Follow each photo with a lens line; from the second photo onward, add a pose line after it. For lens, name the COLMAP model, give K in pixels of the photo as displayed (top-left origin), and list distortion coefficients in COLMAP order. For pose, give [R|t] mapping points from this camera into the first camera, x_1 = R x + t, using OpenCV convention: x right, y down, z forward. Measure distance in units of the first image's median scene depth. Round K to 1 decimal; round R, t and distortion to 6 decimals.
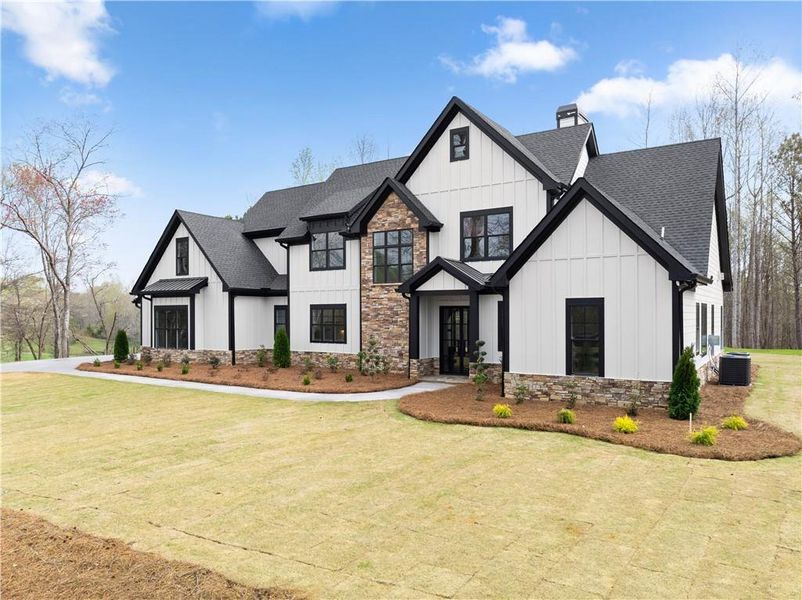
lens RADIAL K [[564.7, 0, 424.8], [0, 564.7, 322.1], [0, 0, 1]] dist [-0.004061, -0.001126]
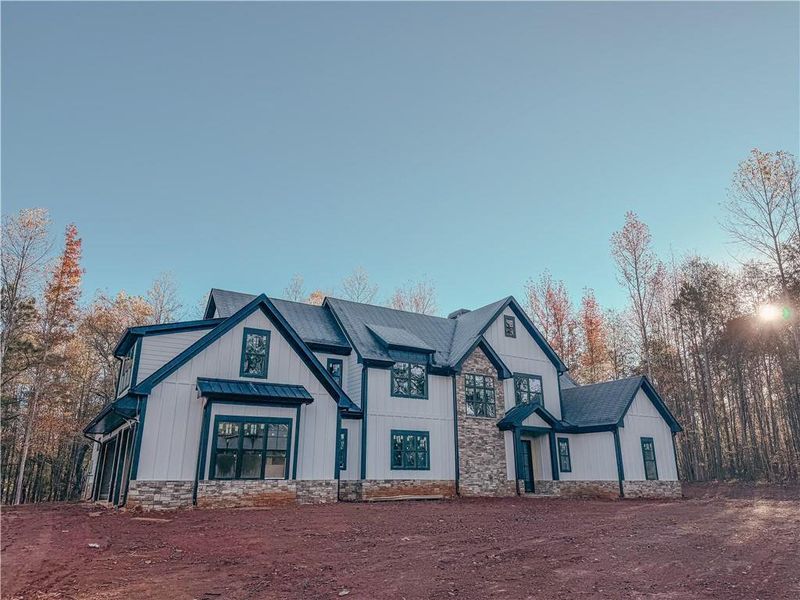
lens RADIAL K [[541.2, 0, 398.2], [0, 541.2, 296.6], [0, 0, 1]] dist [0.025398, -0.007427]
pose [[0.432602, 0.289290, 0.853913, -1.201576], [0.014641, 0.944745, -0.327479, 0.067090], [-0.901466, 0.154171, 0.404463, 0.623125]]
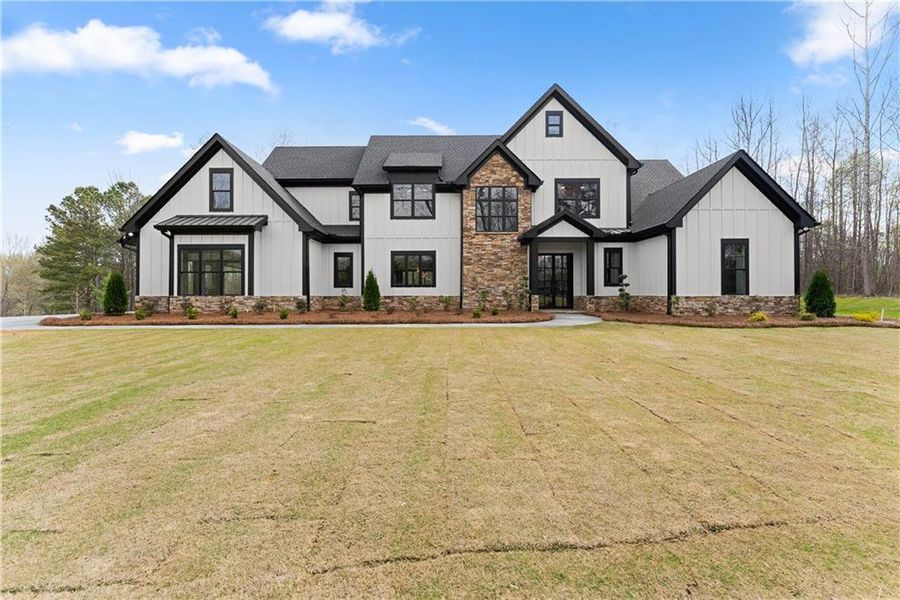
lens RADIAL K [[355.6, 0, 447.2], [0, 355.6, 298.5], [0, 0, 1]] dist [0.002114, 0.000281]
pose [[0.845147, -0.003798, 0.534521, -0.518063], [0.008308, 0.999947, -0.006030, 0.068587], [-0.534470, 0.009537, 0.845134, 0.427640]]
